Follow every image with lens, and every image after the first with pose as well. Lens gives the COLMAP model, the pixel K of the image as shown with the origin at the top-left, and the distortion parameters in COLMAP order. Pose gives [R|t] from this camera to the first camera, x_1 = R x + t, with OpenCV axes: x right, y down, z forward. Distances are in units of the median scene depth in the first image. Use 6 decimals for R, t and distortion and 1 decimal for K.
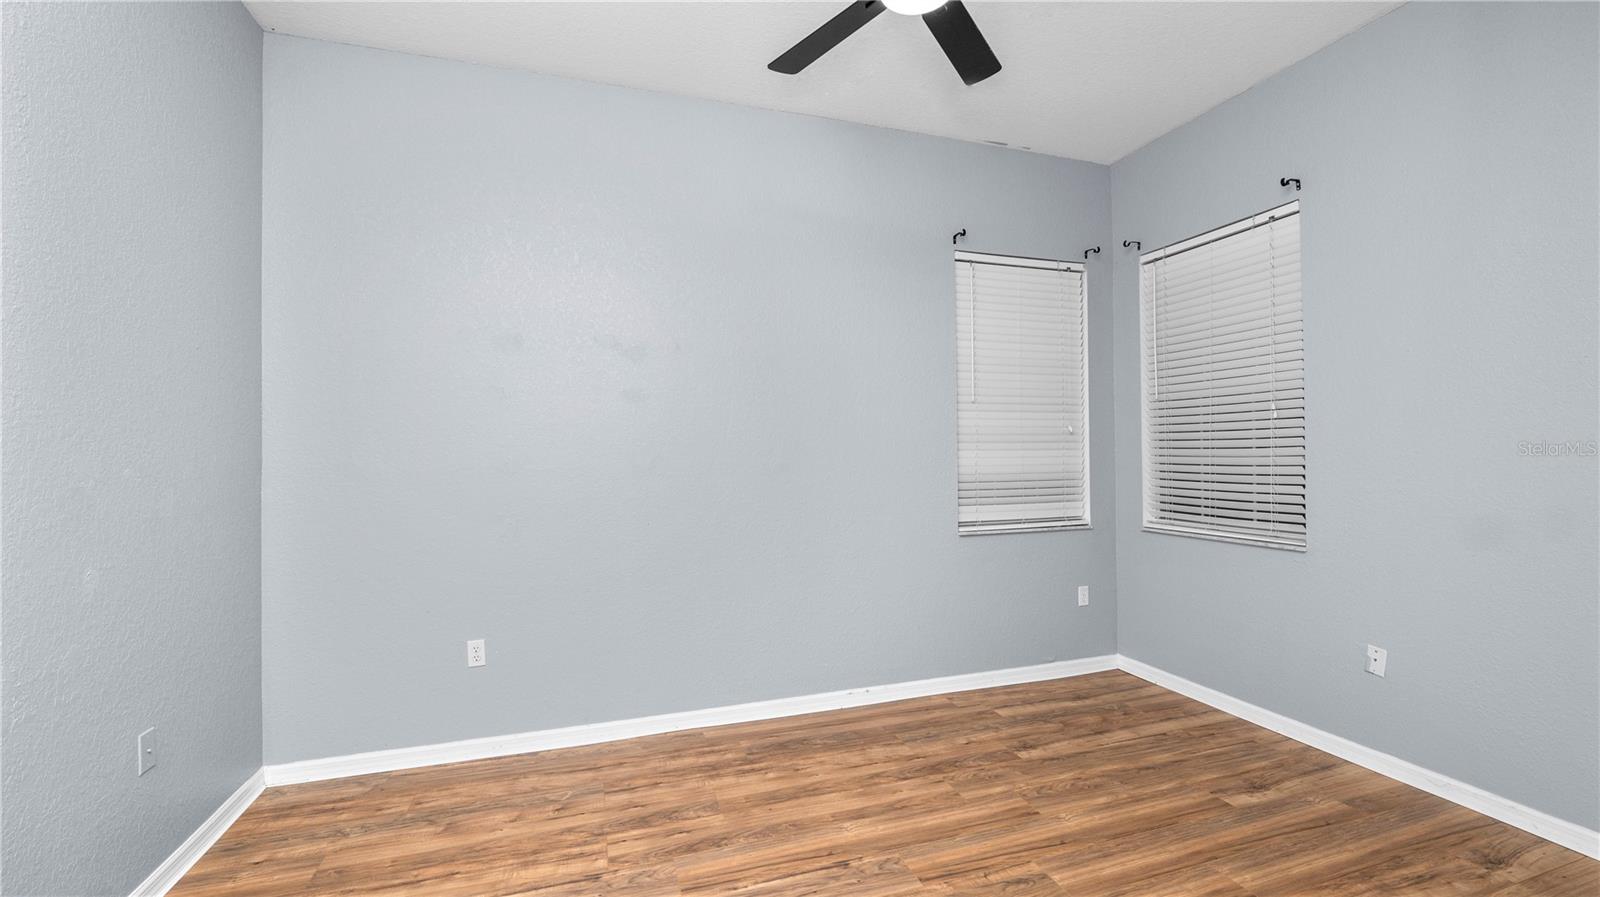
lens RADIAL K [[655.1, 0, 796.4], [0, 655.1, 449.1], [0, 0, 1]] dist [-0.010247, 0.000060]
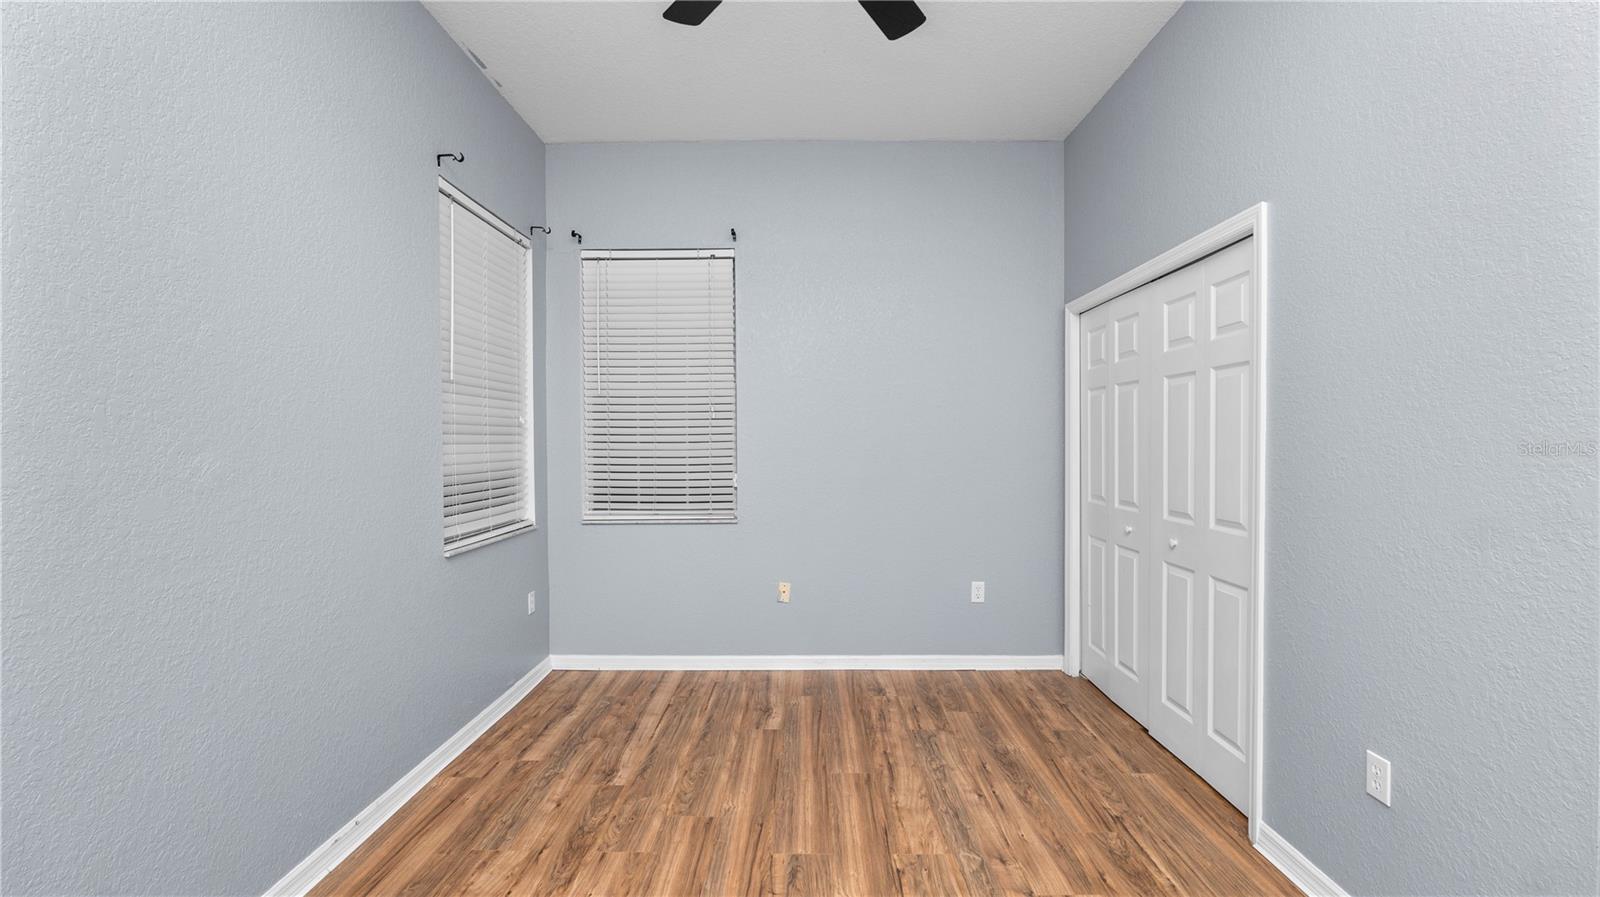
lens RADIAL K [[655.1, 0, 801.0], [0, 655.1, 449.3], [0, 0, 1]] dist [-0.010247, 0.000060]
pose [[0.320612, -0.005796, 0.947193, -0.396660], [-0.001492, 0.999977, 0.006624, 0.002880], [-0.947209, -0.003537, 0.320596, 0.445436]]
